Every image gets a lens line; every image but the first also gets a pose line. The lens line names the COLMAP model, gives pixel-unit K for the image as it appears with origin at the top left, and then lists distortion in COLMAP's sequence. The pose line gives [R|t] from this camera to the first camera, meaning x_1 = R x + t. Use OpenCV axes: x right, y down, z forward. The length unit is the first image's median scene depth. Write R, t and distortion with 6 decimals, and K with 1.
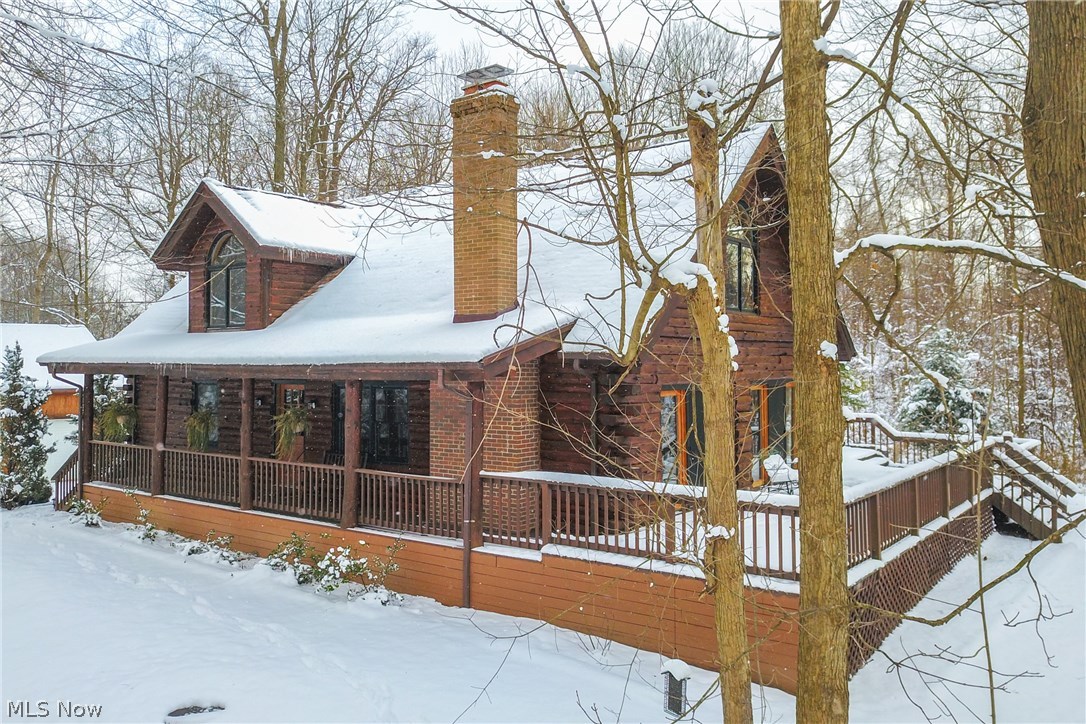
lens RADIAL K [[867.5, 0, 510.0], [0, 867.5, 358.4], [0, 0, 1]] dist [0.010933, -0.004193]
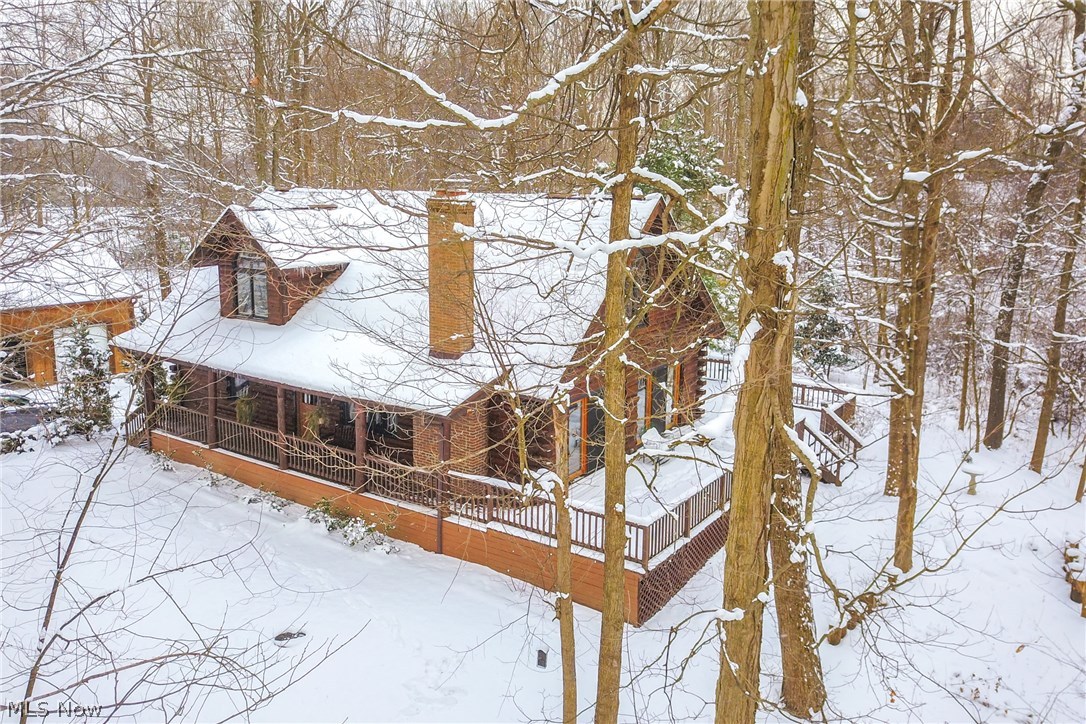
lens RADIAL K [[867.5, 0, 510.0], [0, 867.5, 358.4], [0, 0, 1]] dist [0.010933, -0.004193]
pose [[0.999016, 0.002025, 0.044304, 0.007307], [-0.011901, 0.974561, 0.223807, -0.411901], [-0.042724, -0.224114, 0.973626, -0.465252]]
